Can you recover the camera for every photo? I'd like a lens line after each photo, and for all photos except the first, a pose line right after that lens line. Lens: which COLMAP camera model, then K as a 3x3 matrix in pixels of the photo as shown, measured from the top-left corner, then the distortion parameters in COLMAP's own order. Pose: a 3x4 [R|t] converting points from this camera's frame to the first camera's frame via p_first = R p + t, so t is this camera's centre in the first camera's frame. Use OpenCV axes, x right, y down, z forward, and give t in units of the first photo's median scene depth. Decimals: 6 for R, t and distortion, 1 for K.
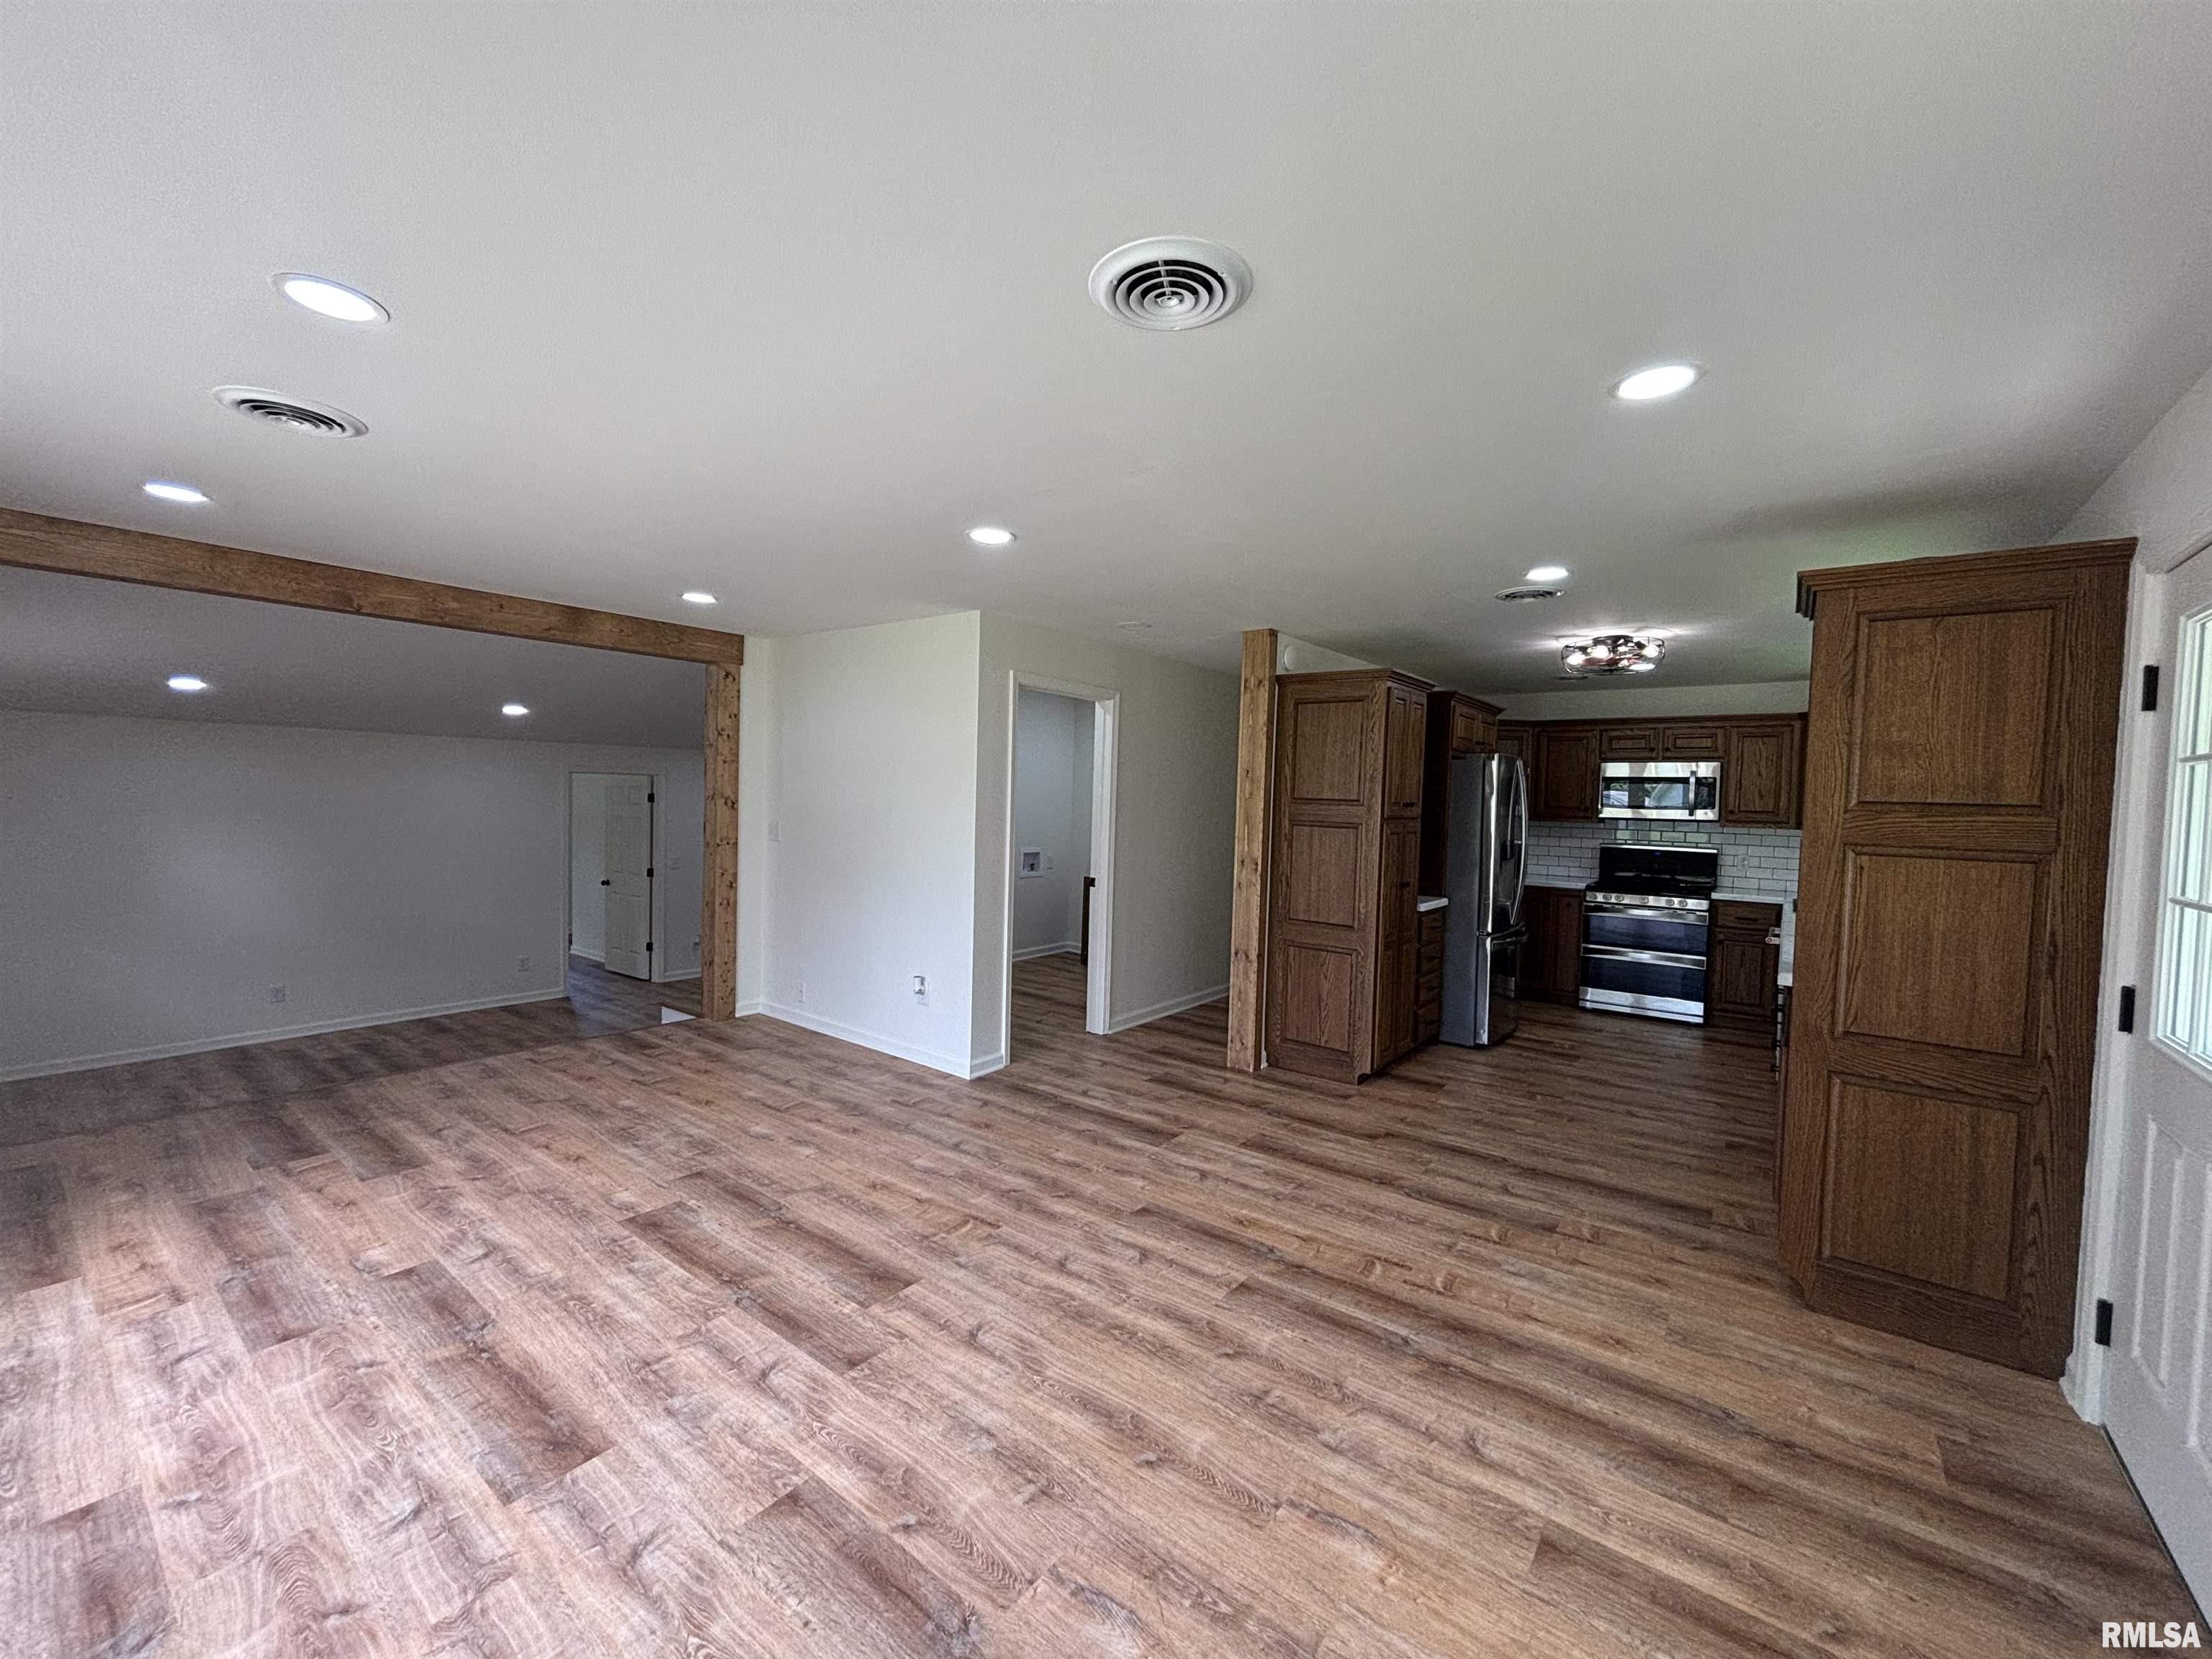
lens RADIAL K [[891.6, 0, 1099.1], [0, 891.6, 829.6], [0, 0, 1]] dist [0.000860, 0.000324]
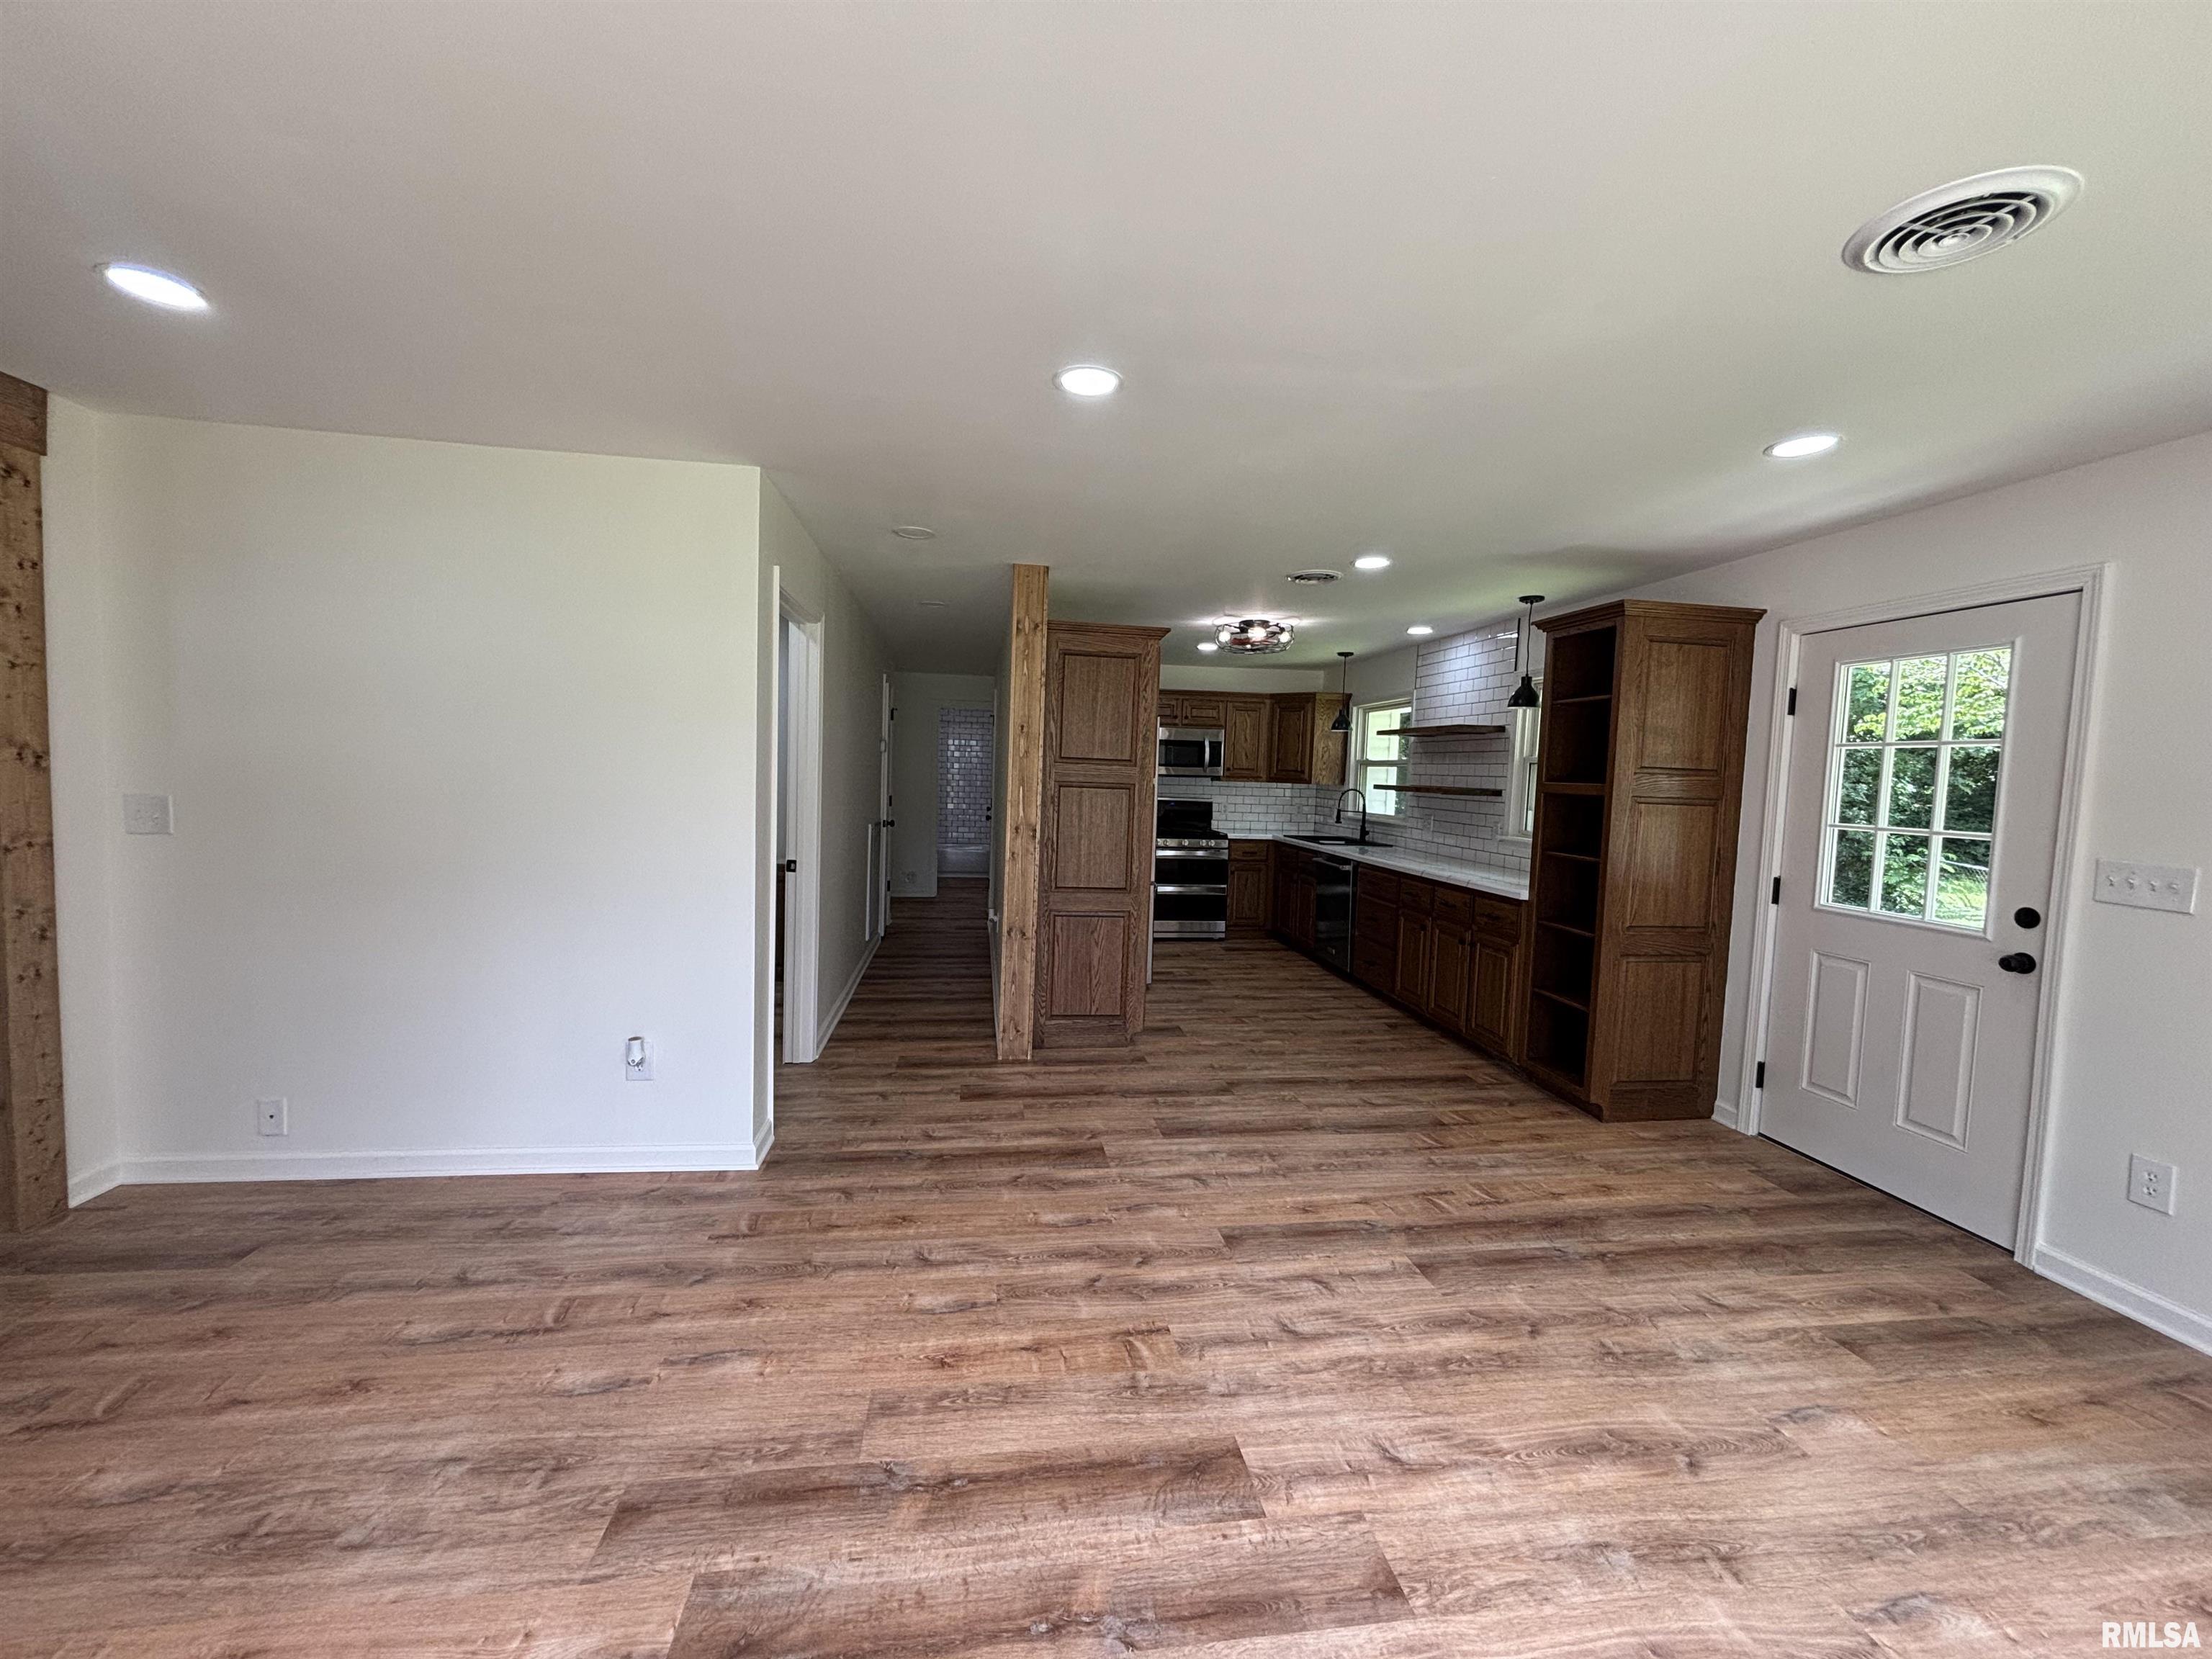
lens RADIAL K [[891.6, 0, 1099.1], [0, 891.6, 829.6], [0, 0, 1]] dist [0.000860, 0.000324]
pose [[0.693290, -0.051687, 0.718803, -0.569797], [0.012856, 0.998153, 0.059374, -0.019725], [-0.720544, -0.031923, 0.692674, 0.447787]]
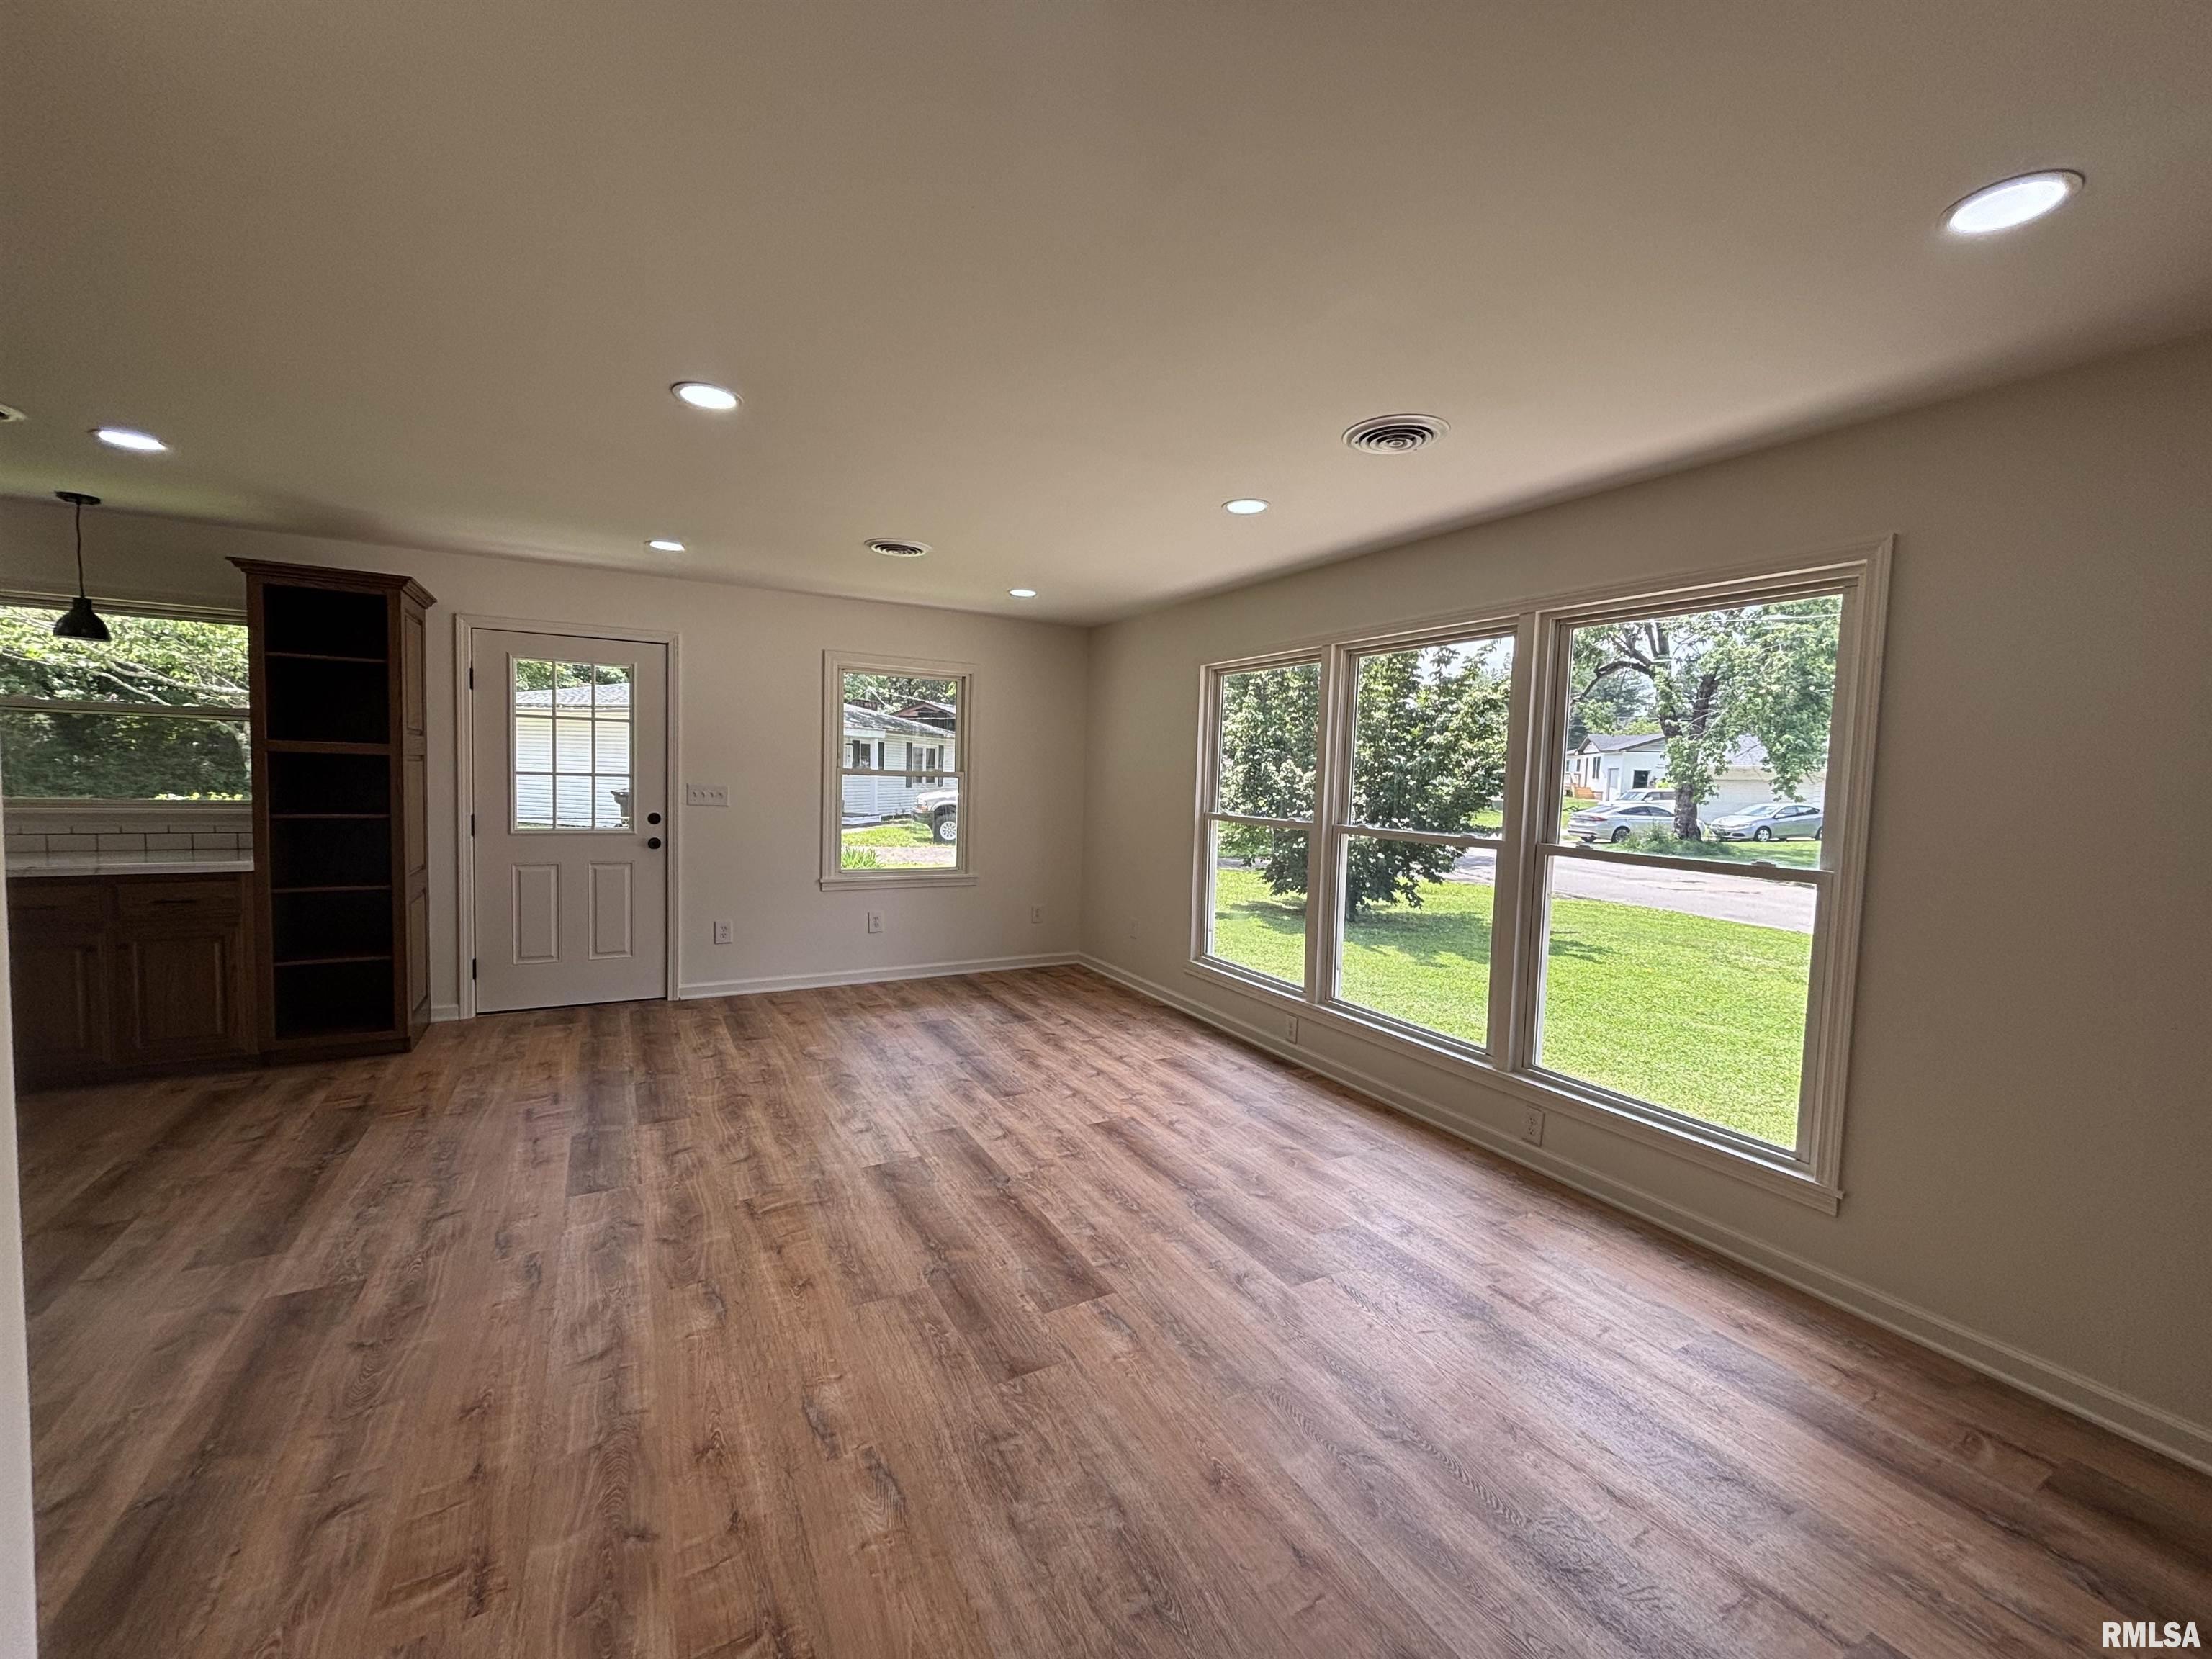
lens RADIAL K [[894.0, 0, 1107.0], [0, 894.0, 822.8], [0, 0, 1]] dist [-0.000141, -0.000021]
pose [[-0.919324, -0.076572, 0.385979, -0.677399], [-0.038525, 0.993686, 0.105372, -0.058411], [-0.391611, 0.082001, -0.916470, 1.426077]]
